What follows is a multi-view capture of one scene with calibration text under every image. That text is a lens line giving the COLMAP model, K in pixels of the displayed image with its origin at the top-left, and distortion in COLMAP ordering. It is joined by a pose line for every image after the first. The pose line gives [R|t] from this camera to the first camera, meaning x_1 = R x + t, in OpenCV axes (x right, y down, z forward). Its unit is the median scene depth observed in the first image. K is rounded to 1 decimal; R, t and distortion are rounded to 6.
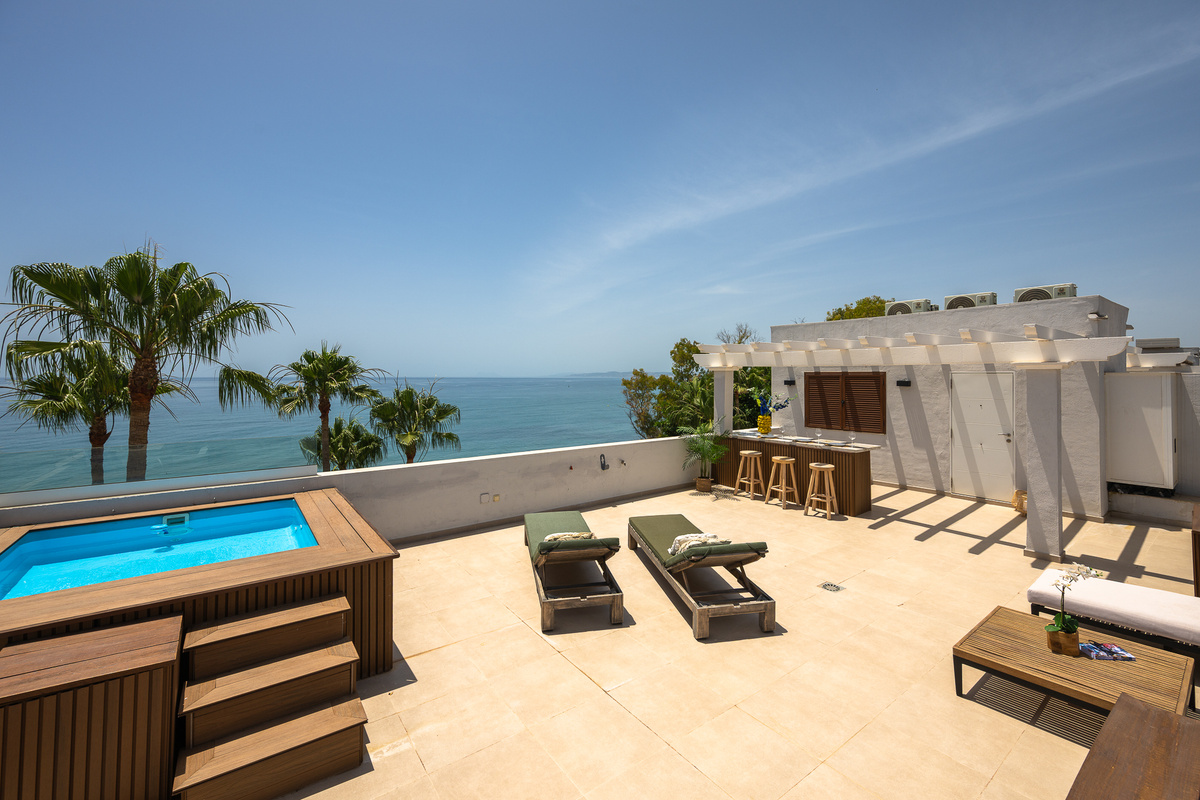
lens RADIAL K [[487.5, 0, 586.2], [0, 487.5, 372.4], [0, 0, 1]] dist [0.000894, 0.000361]
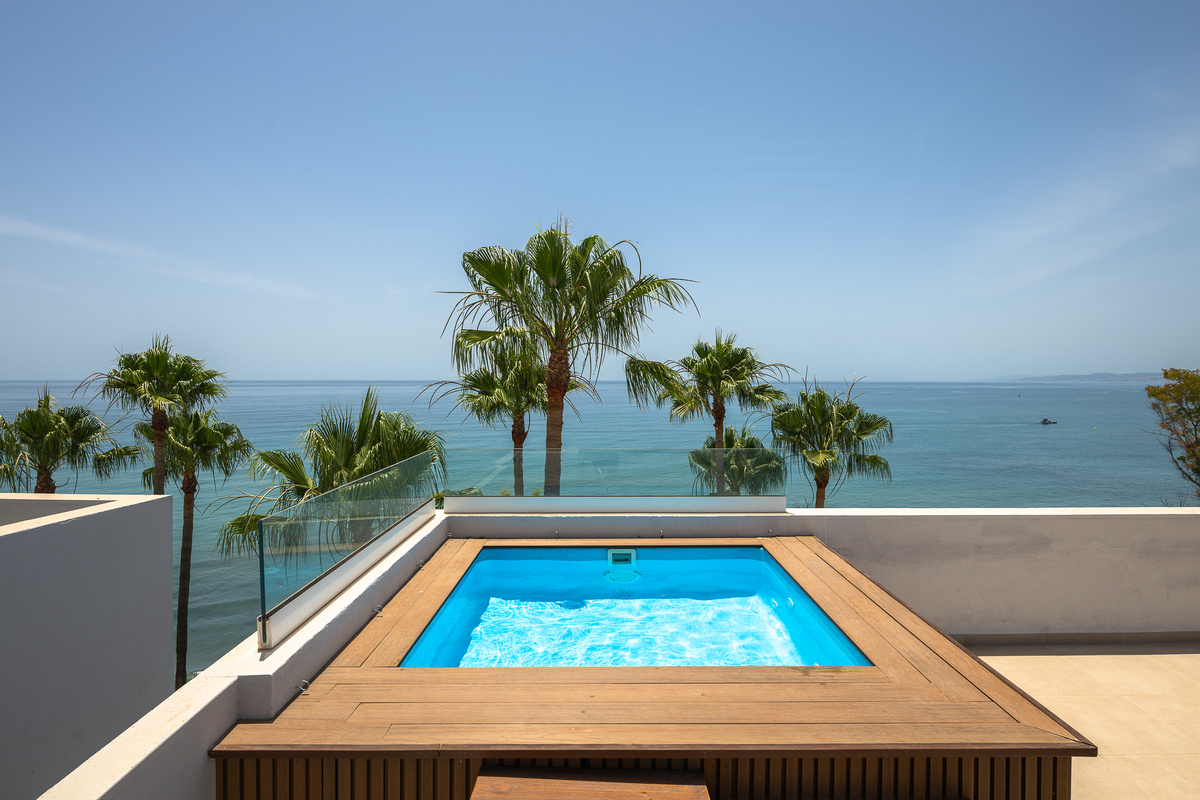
lens RADIAL K [[621.2, 0, 624.6], [0, 621.2, 402.4], [0, 0, 1]] dist [-0.004908, 0.001603]
pose [[0.827040, 0.022108, -0.561709, -0.154824], [0.002045, 0.999101, 0.042333, 0.018106], [0.562140, -0.036160, 0.826251, 0.120044]]
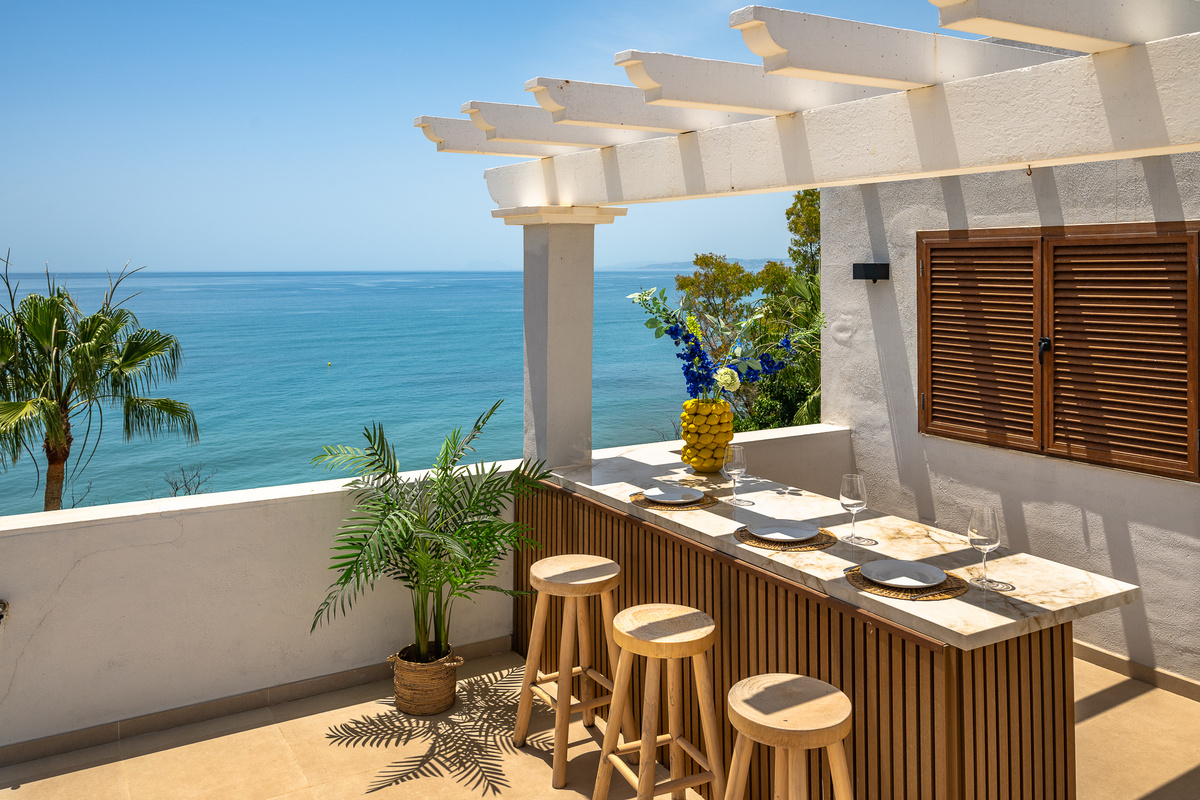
lens RADIAL K [[975.9, 0, 583.9], [0, 975.9, 267.6], [0, 0, 1]] dist [-0.003669, -0.009120]
pose [[0.995438, -0.000514, -0.095407, 0.306293], [0.001137, 0.999978, 0.006471, 0.014714], [0.095402, -0.006550, 0.995417, 0.429940]]
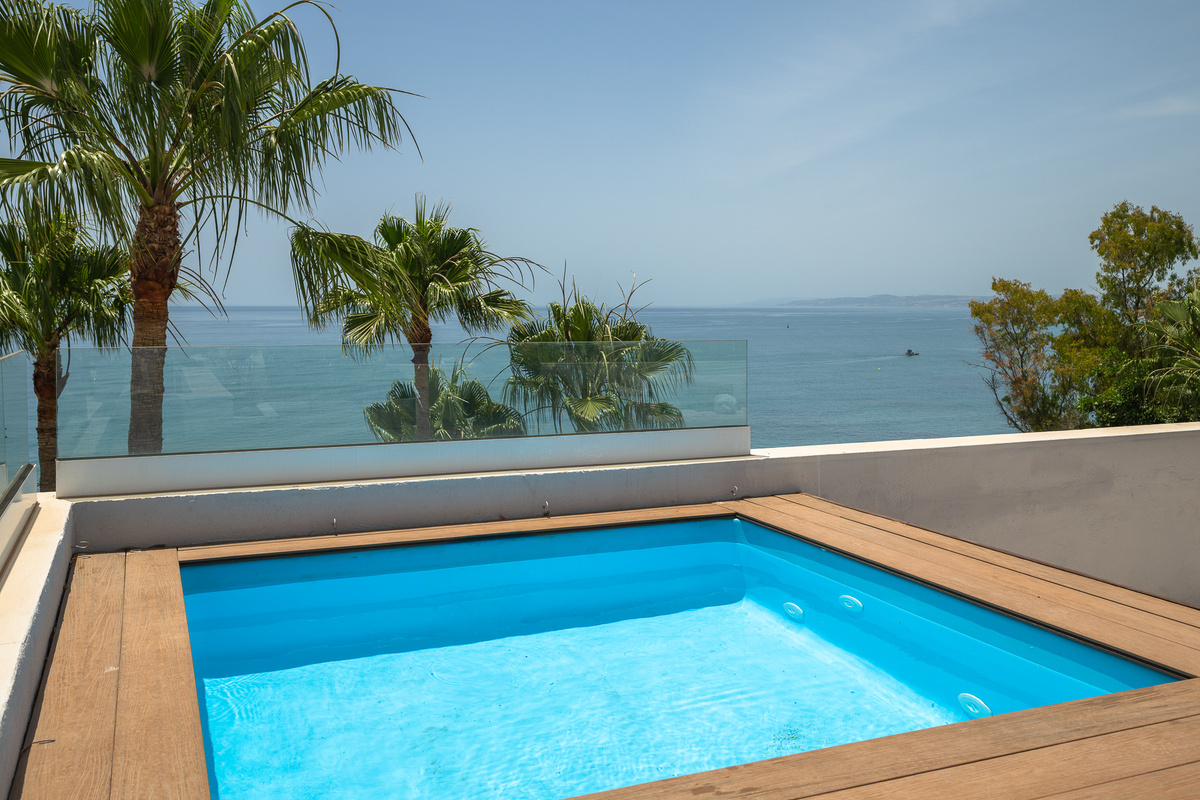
lens RADIAL K [[1021.2, 0, 592.7], [0, 1021.2, 338.4], [0, 0, 1]] dist [-0.014115, -0.009215]
pose [[0.975428, 0.009943, -0.220094, -0.276097], [-0.001040, 0.999178, 0.040528, 0.052485], [0.220317, -0.039304, 0.974636, 0.144657]]
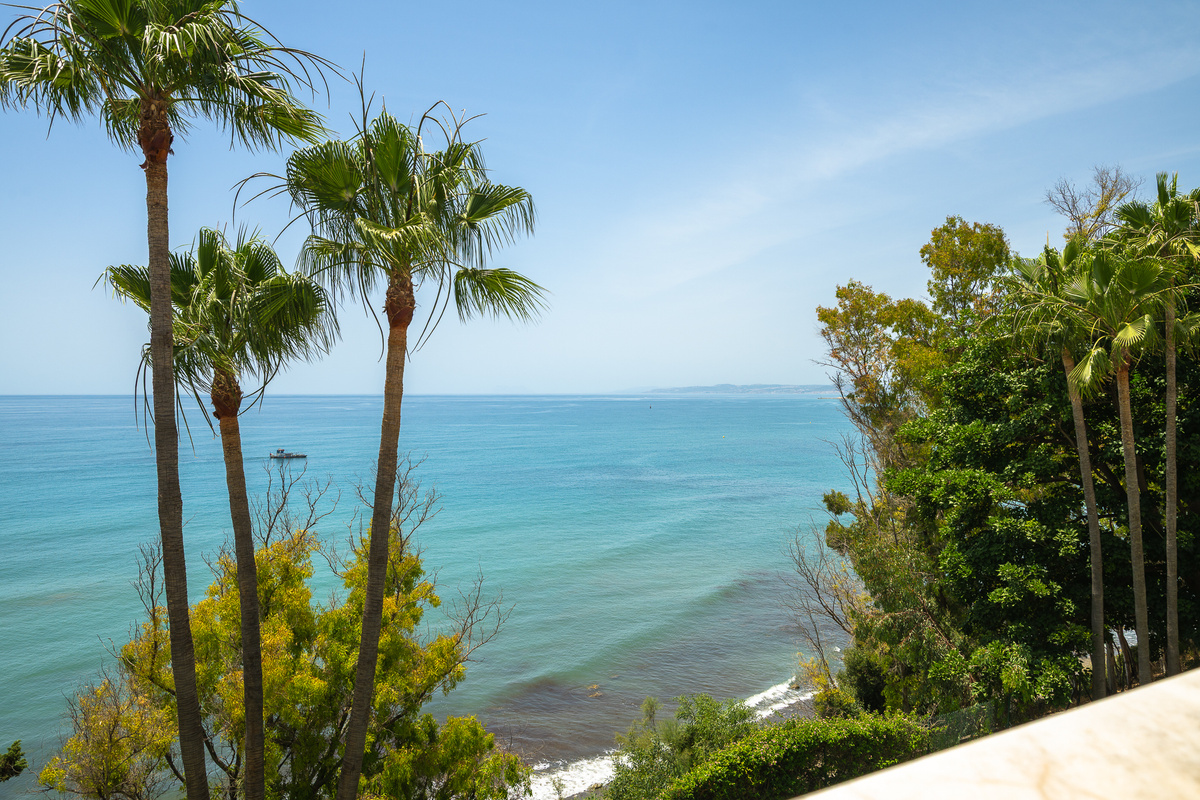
lens RADIAL K [[852.1, 0, 606.2], [0, 852.1, 404.0], [0, 0, 1]] dist [-0.035601, 0.007177]
pose [[0.996536, 0.006847, -0.082874, -0.302327], [-0.004603, 0.999618, 0.027234, 0.409707], [0.083029, -0.026759, 0.996188, 0.759264]]
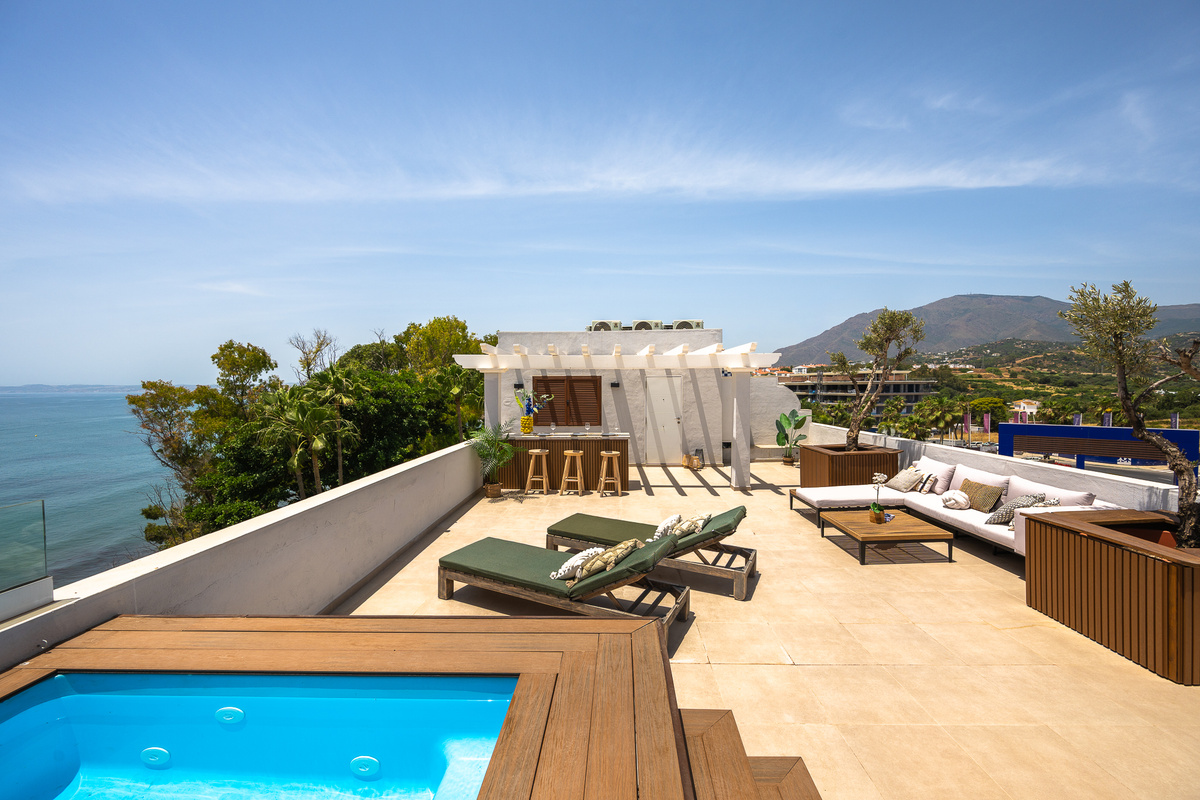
lens RADIAL K [[481.1, 0, 588.4], [0, 481.1, 397.6], [0, 0, 1]] dist [-0.006832, 0.002464]
pose [[0.613988, -0.019453, 0.789075, -0.322306], [0.000484, 0.999705, 0.024269, 0.020894], [-0.789315, -0.014519, 0.613817, 0.231755]]
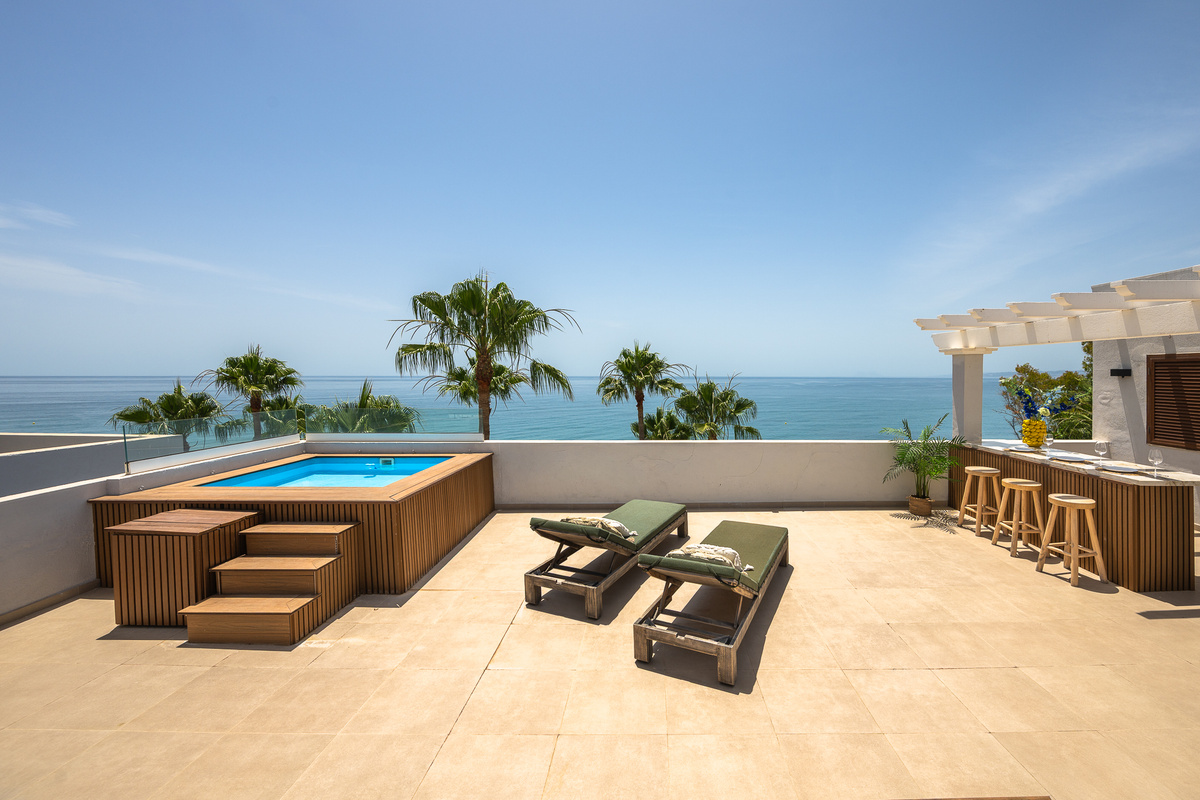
lens RADIAL K [[481.1, 0, 659.7], [0, 481.1, 397.6], [0, 0, 1]] dist [-0.006832, 0.002464]
pose [[0.823175, 0.028441, -0.567075, 0.273713], [0.002141, 0.998582, 0.053192, 0.018201], [0.567784, -0.045000, 0.821947, 0.135873]]
